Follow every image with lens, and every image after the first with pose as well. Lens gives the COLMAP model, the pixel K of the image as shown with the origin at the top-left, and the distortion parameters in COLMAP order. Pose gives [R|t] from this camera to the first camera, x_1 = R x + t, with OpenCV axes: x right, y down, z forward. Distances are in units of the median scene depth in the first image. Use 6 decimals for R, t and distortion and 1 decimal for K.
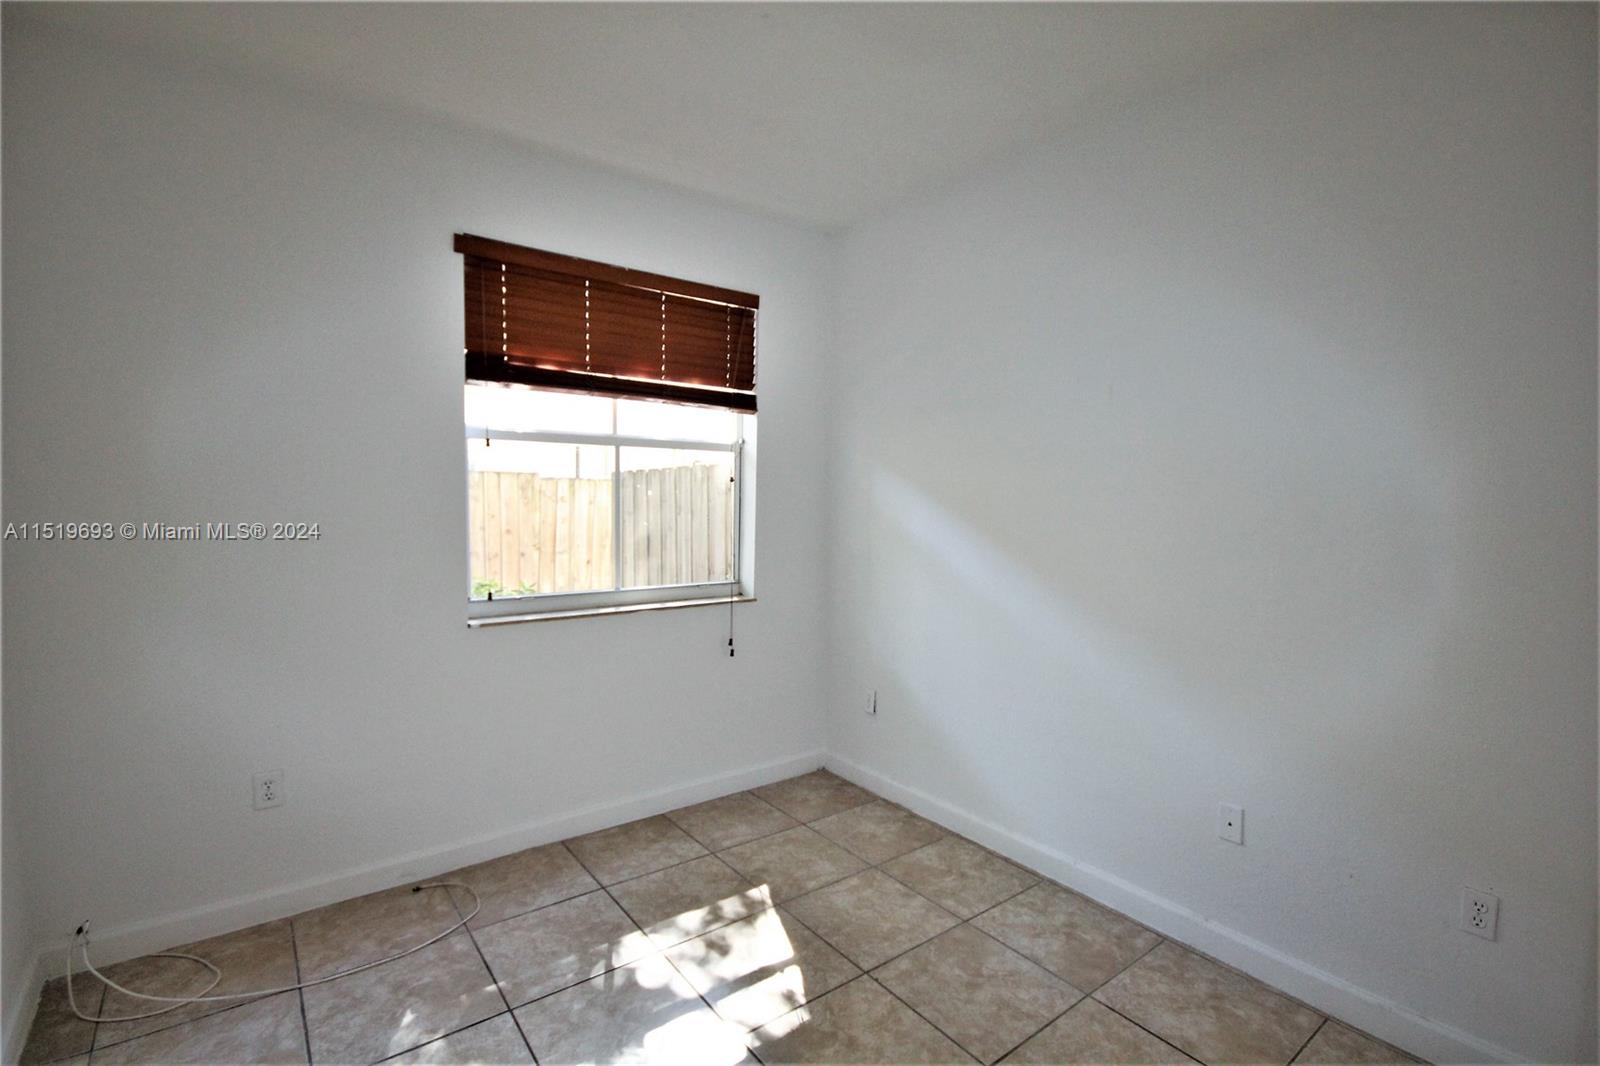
lens RADIAL K [[736.6, 0, 795.7], [0, 736.6, 533.8], [0, 0, 1]] dist [-0.000924, -0.001065]
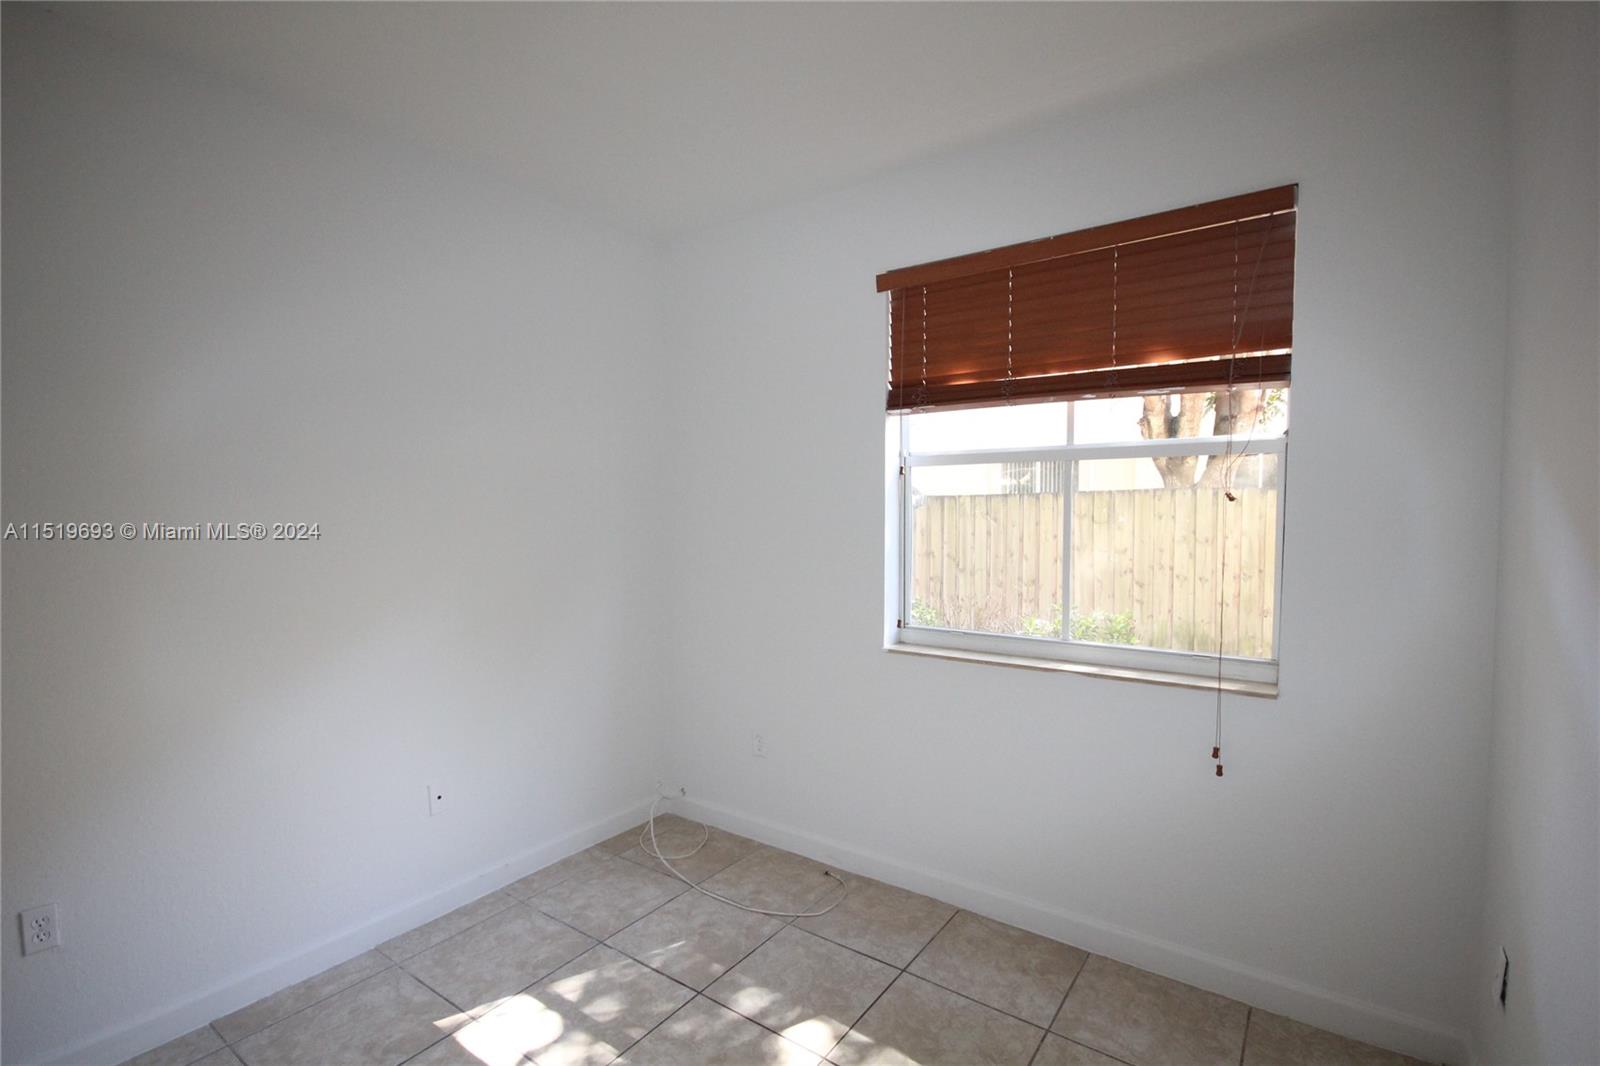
lens RADIAL K [[736.6, 0, 797.0], [0, 736.6, 530.9], [0, 0, 1]] dist [-0.000924, -0.001065]
pose [[0.296045, 0.019561, -0.954974, 0.482144], [-0.038164, 0.999234, 0.008636, -0.042645], [0.954411, 0.033889, 0.296564, 0.544494]]
